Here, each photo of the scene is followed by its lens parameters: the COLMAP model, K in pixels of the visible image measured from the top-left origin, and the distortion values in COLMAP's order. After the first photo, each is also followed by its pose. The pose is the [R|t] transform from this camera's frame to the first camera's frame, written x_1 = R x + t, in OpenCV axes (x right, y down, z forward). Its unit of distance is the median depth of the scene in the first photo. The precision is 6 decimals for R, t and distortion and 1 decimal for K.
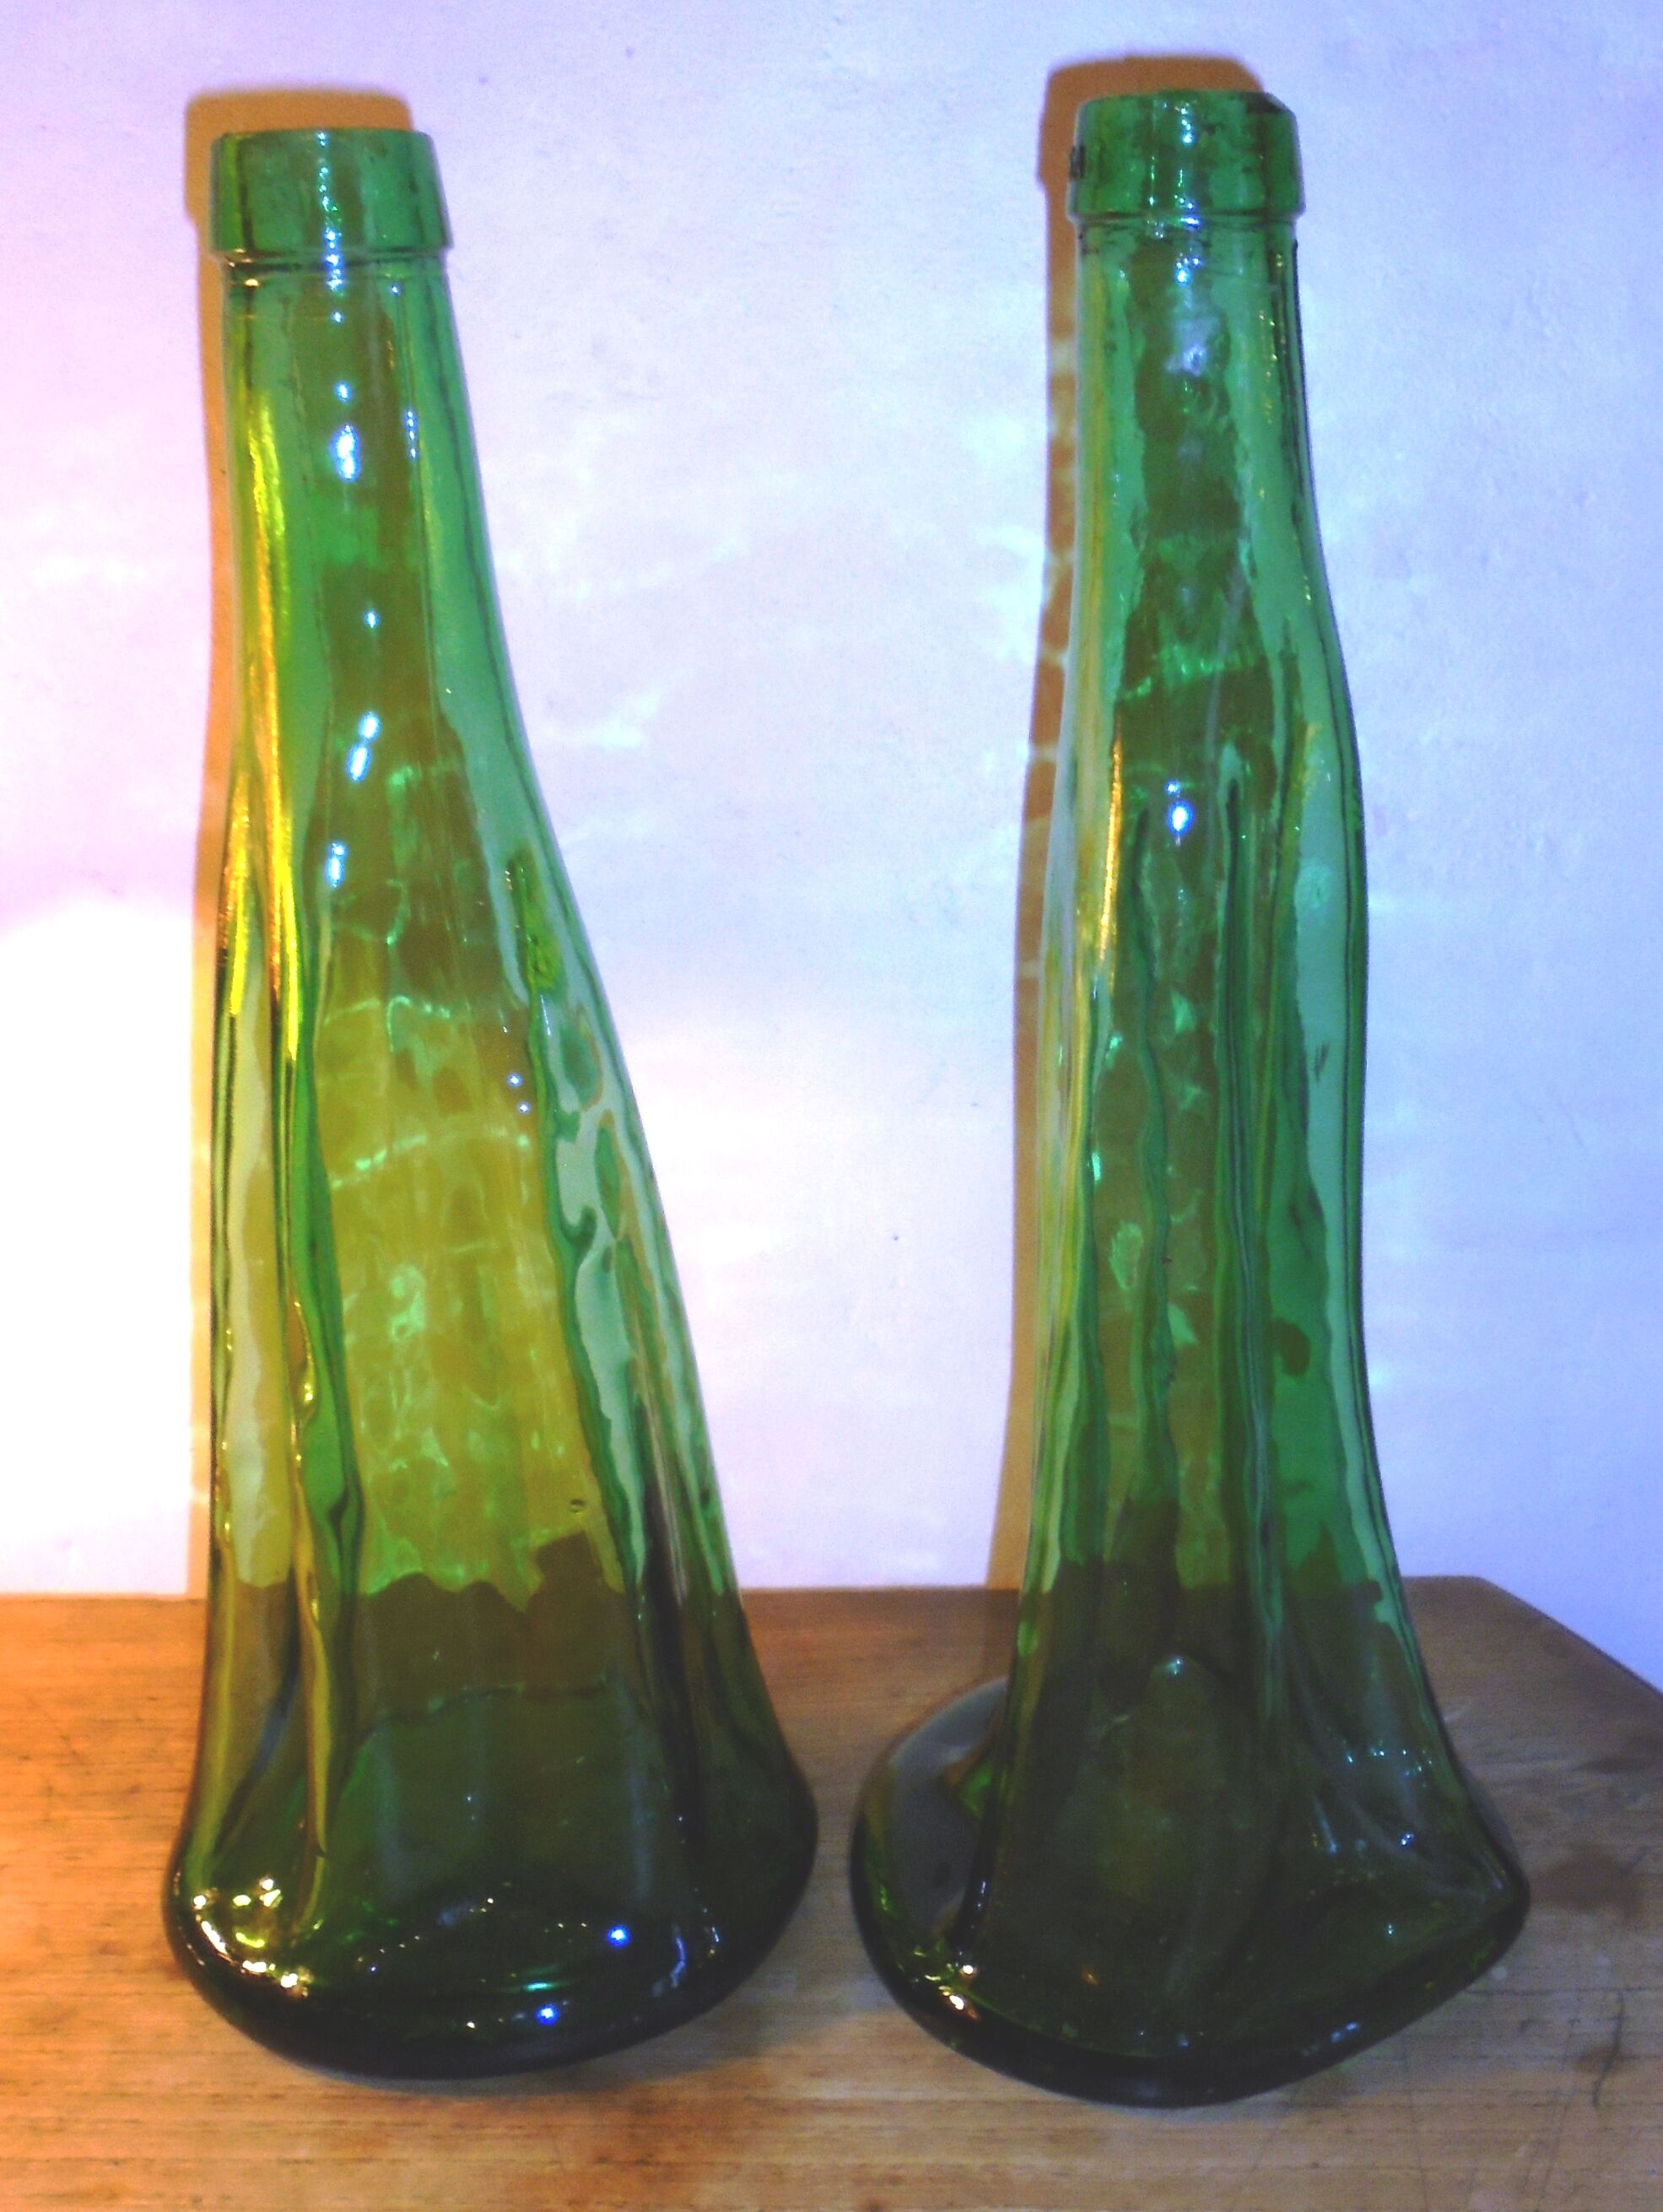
lens RADIAL K [[1668.8, 0, 830.1], [0, 1668.8, 1075.7], [0, 0, 1]] dist [-0.125609, 0.103968]
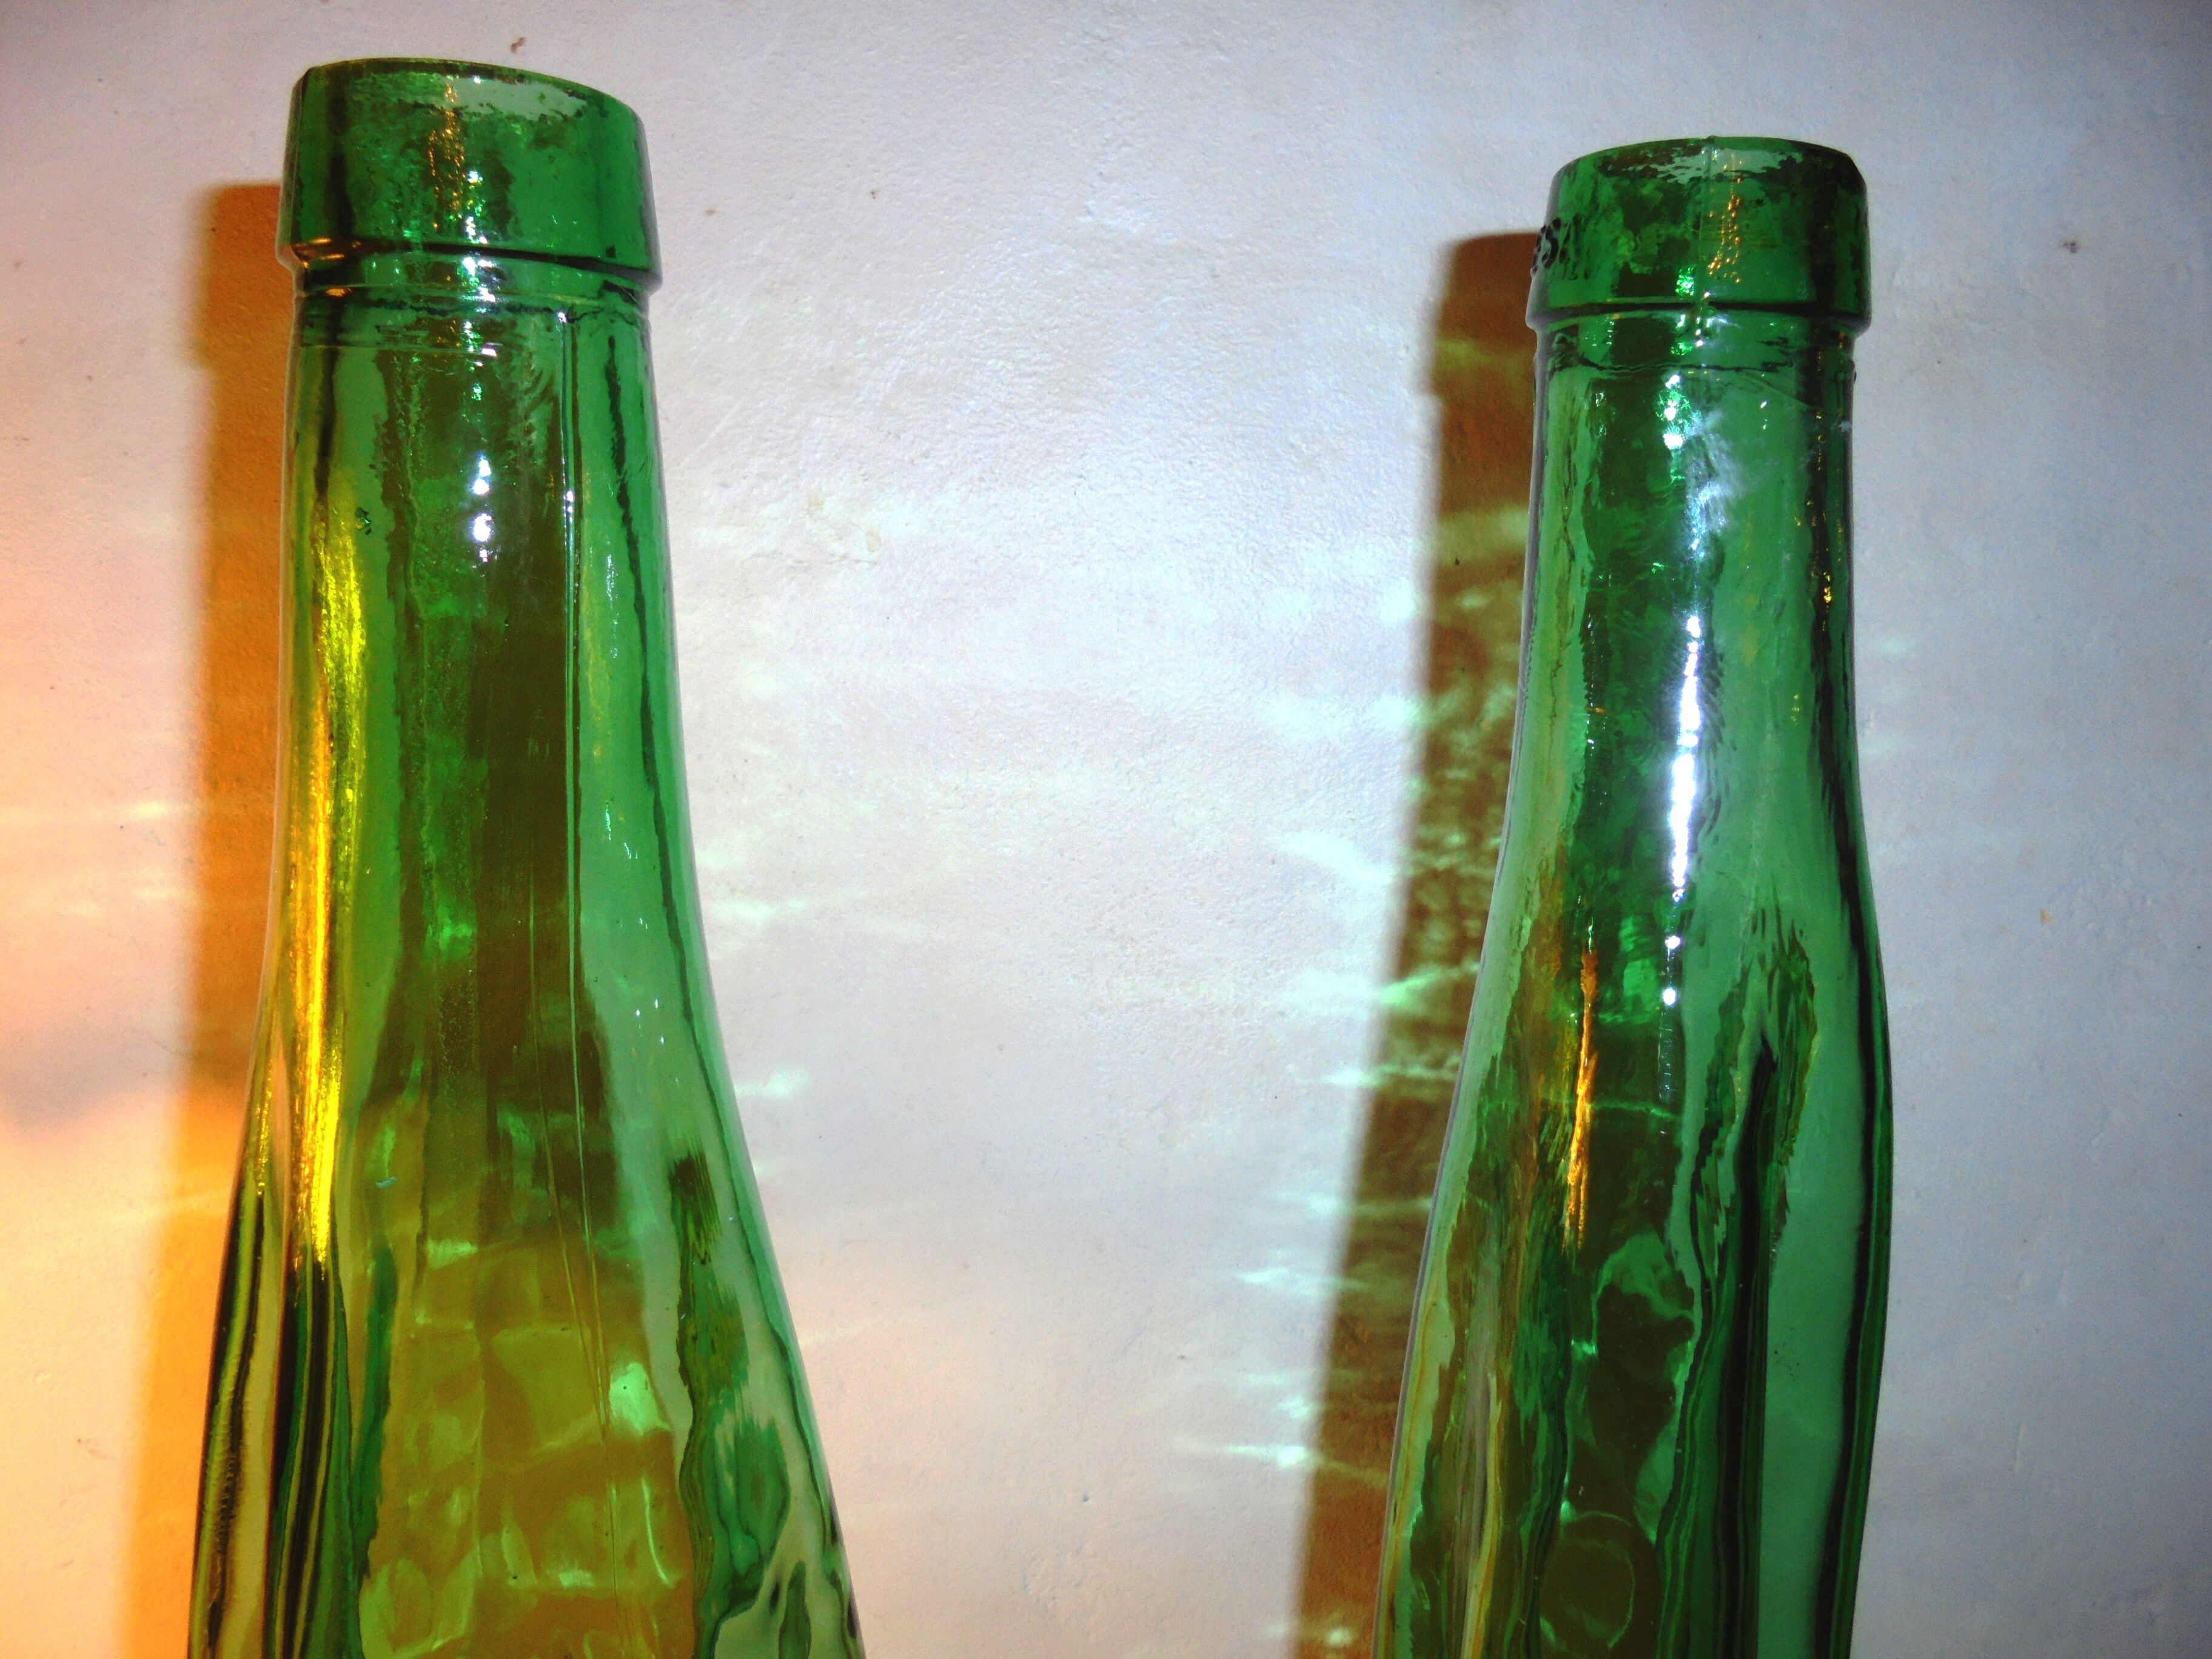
lens RADIAL K [[1669.1, 0, 1073.5], [0, 1669.1, 832.6], [0, 0, 1]] dist [-0.125609, 0.103968]
pose [[0.998446, 0.033598, 0.044467, -0.041784], [-0.021351, 0.967578, -0.251667, -0.060871], [-0.051481, 0.250326, 0.966792, 0.197243]]
